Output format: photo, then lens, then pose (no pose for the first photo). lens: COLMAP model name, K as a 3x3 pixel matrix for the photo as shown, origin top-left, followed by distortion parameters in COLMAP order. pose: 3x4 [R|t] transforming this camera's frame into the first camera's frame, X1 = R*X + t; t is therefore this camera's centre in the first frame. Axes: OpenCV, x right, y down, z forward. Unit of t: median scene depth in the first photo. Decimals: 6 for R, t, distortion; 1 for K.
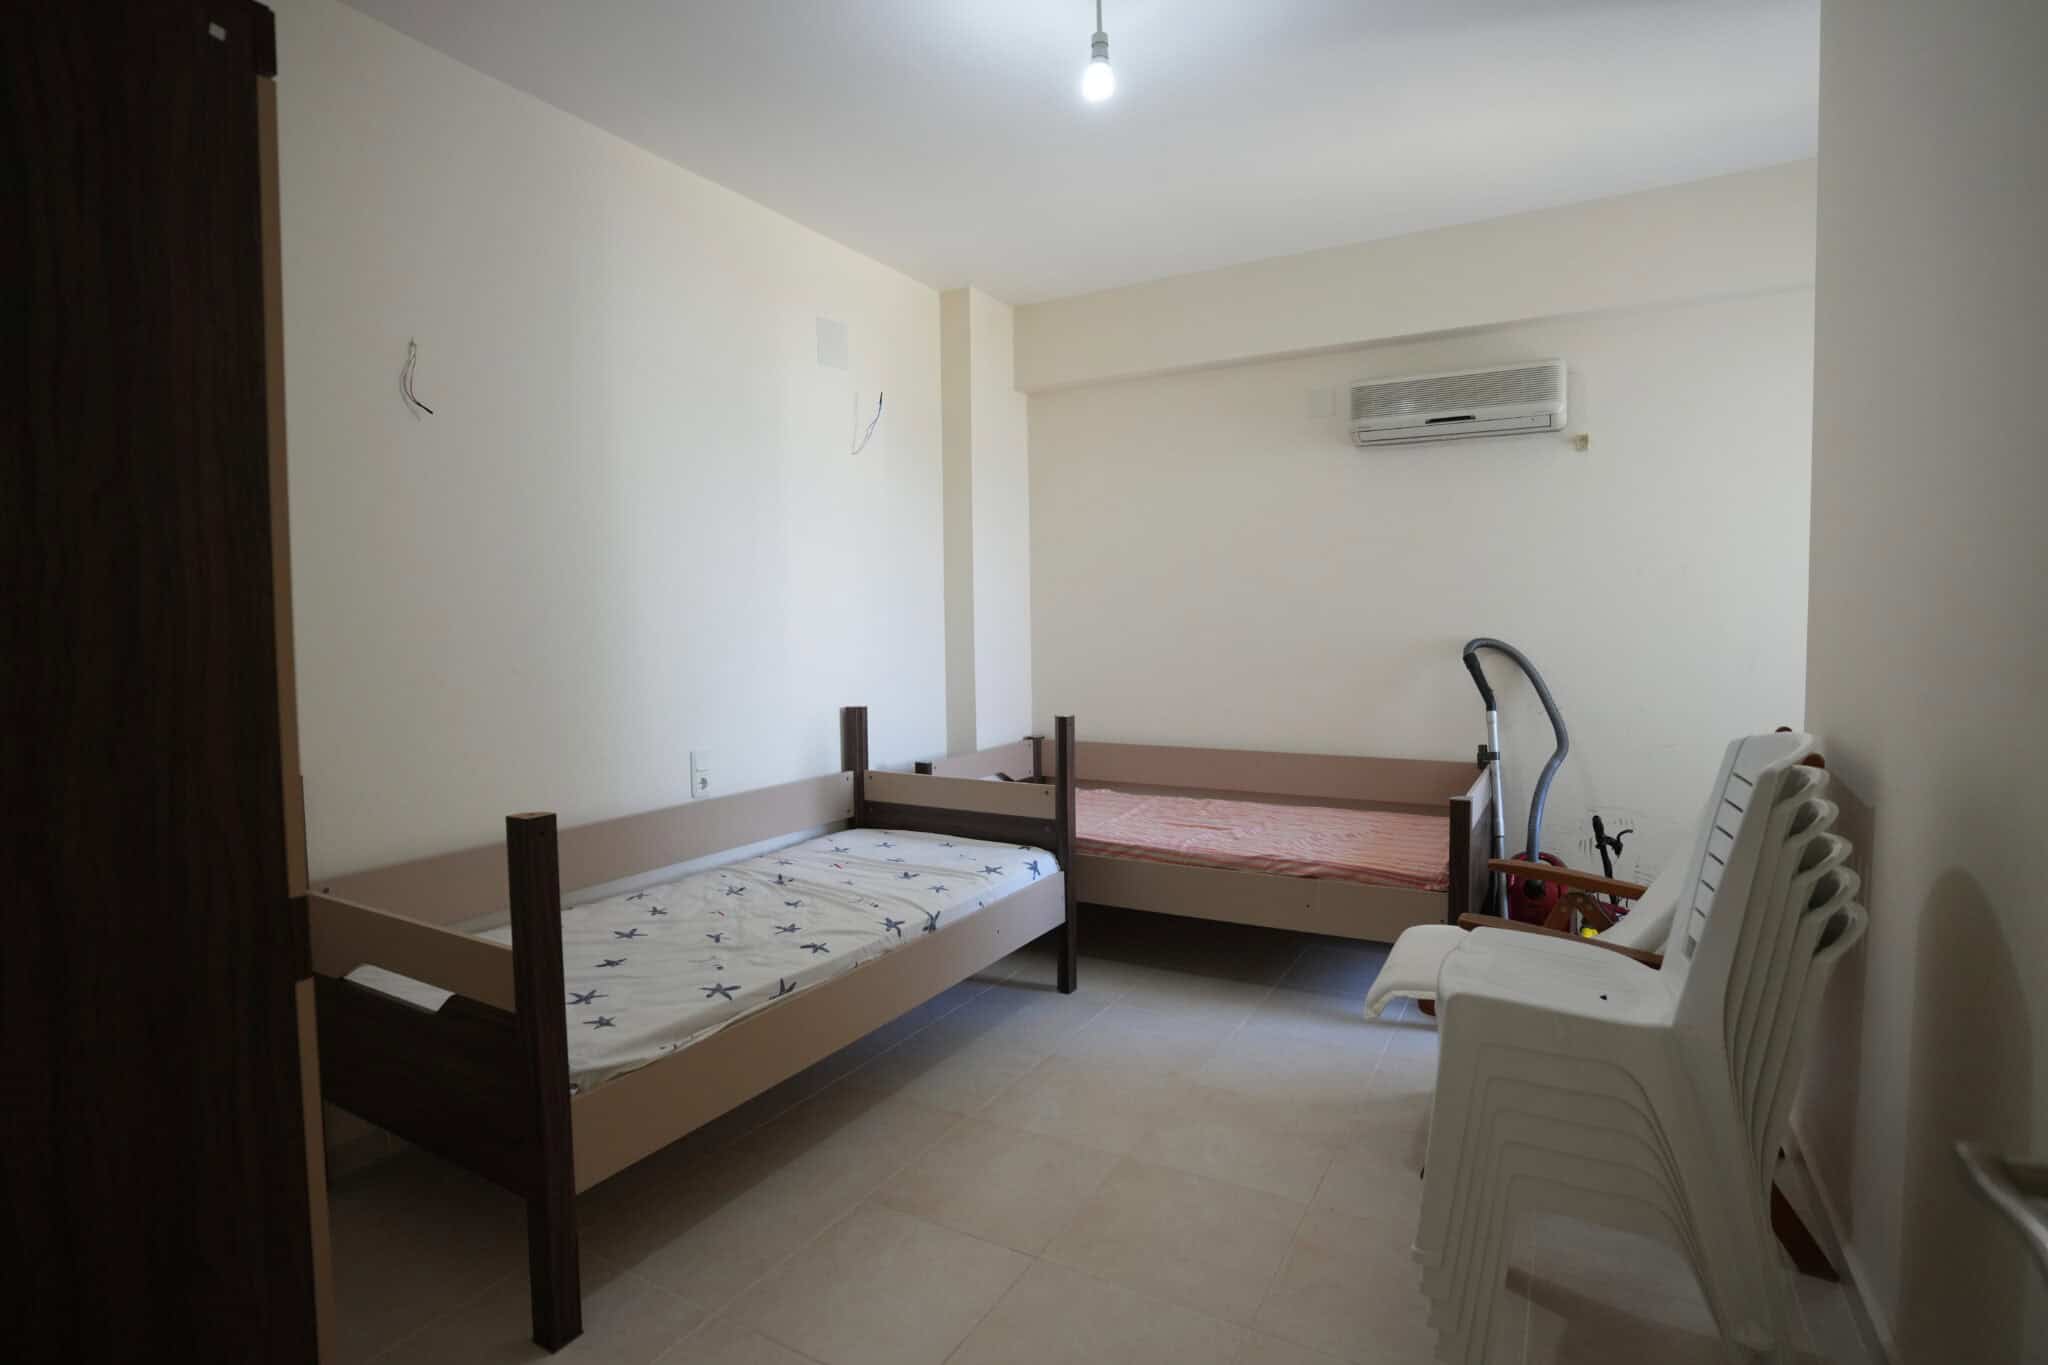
lens RADIAL K [[1009.7, 0, 1023.5], [0, 1009.7, 678.7], [0, 0, 1]] dist [-0.081233, 0.039589]
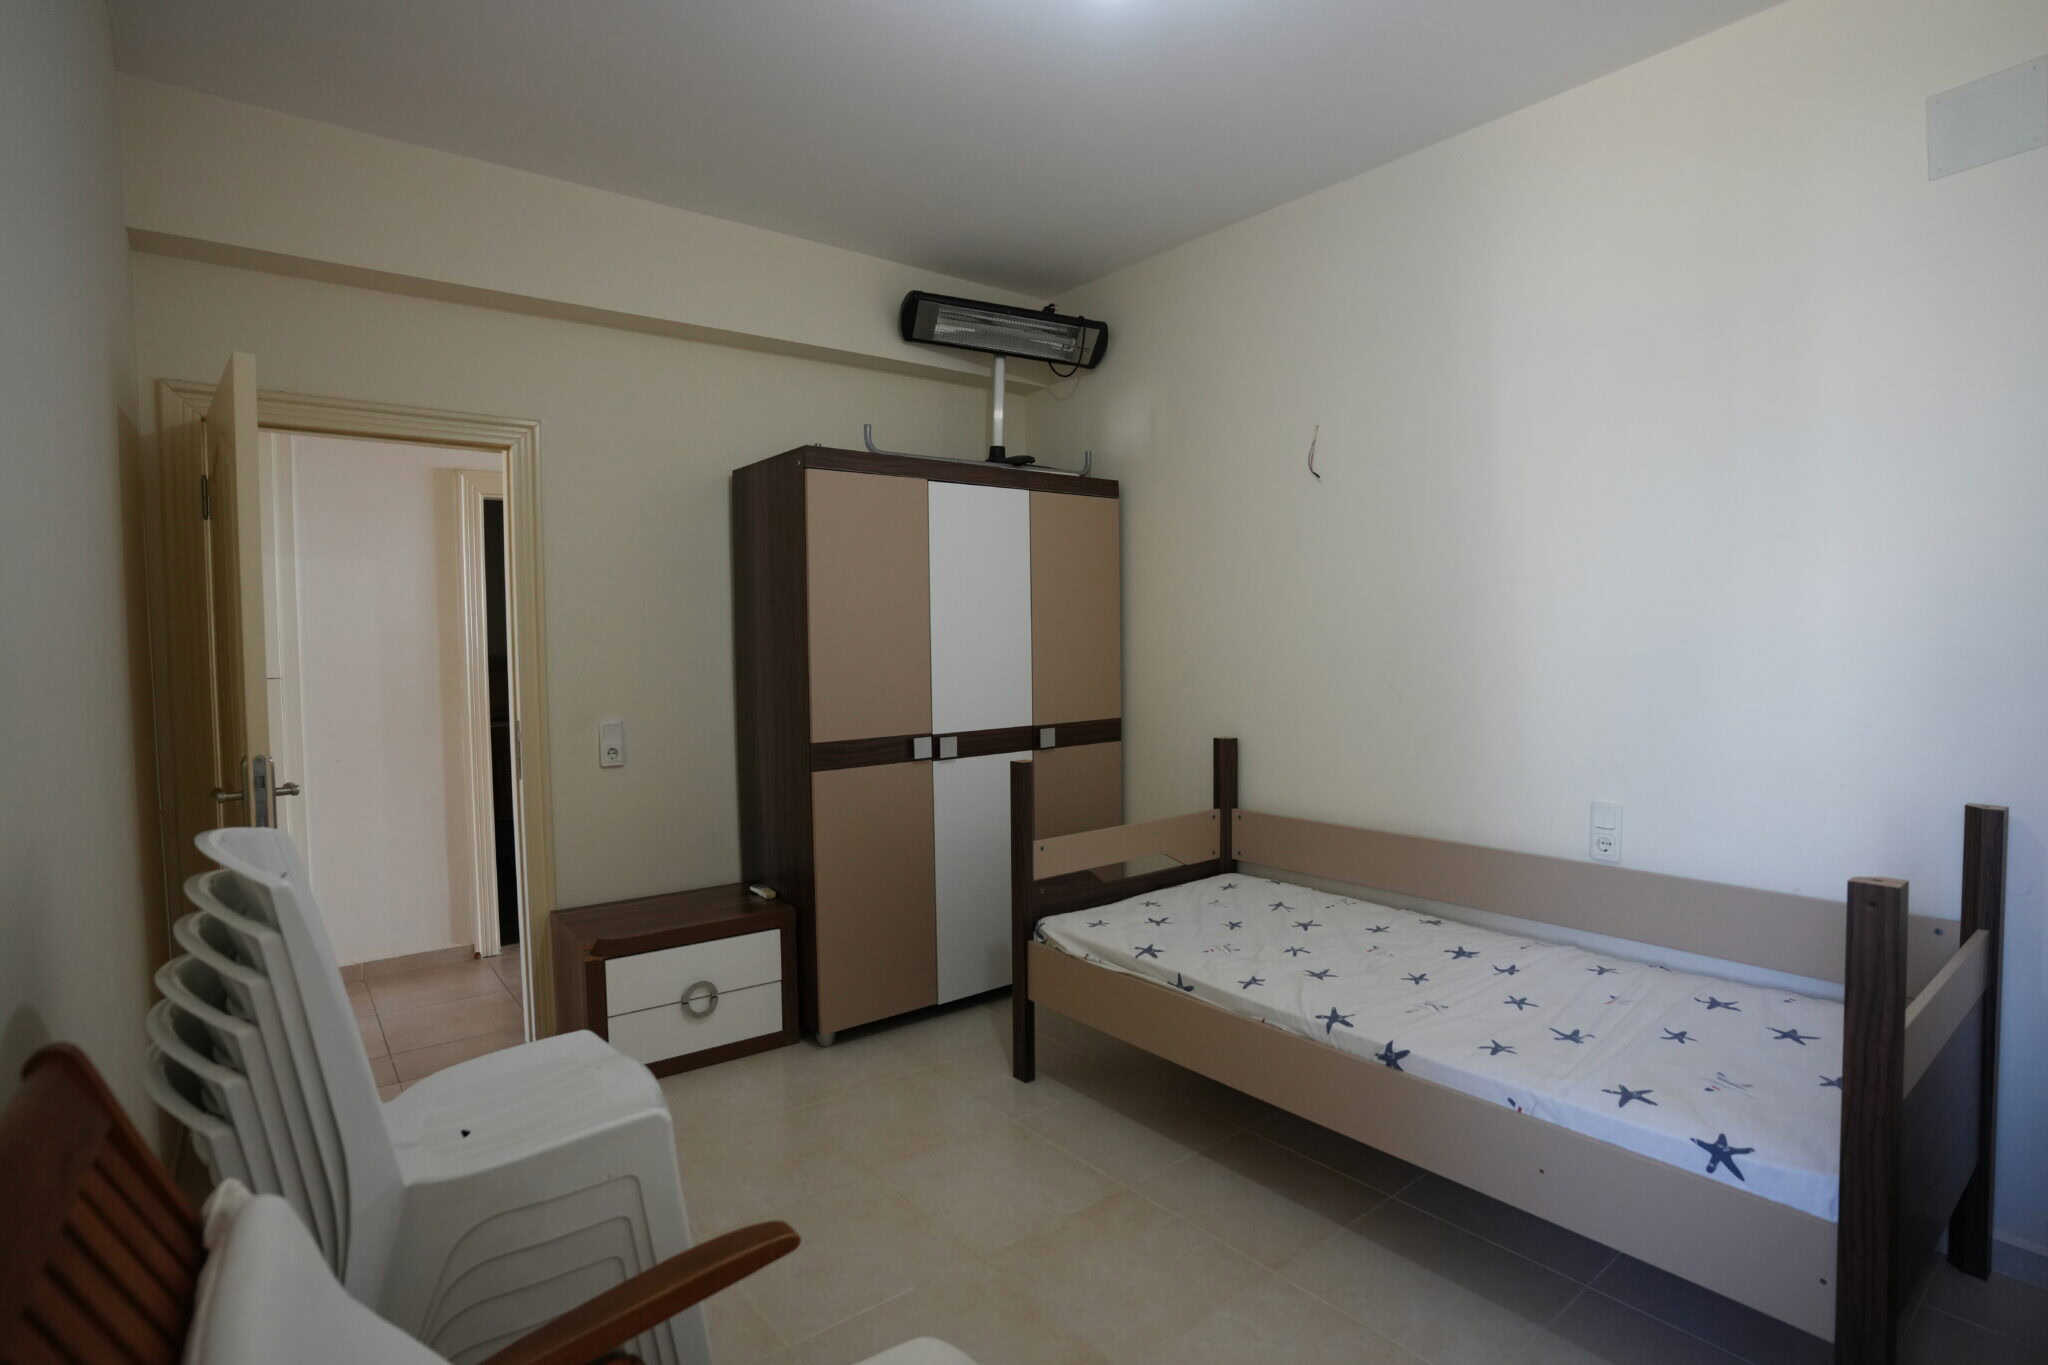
lens RADIAL K [[1009.7, 0, 1023.5], [0, 1009.7, 678.7], [0, 0, 1]] dist [-0.081233, 0.039589]
pose [[-0.371607, 0.056110, -0.926693, 0.778647], [-0.032378, 0.996782, 0.073337, -0.093943], [0.927826, 0.057257, -0.368594, 1.153114]]
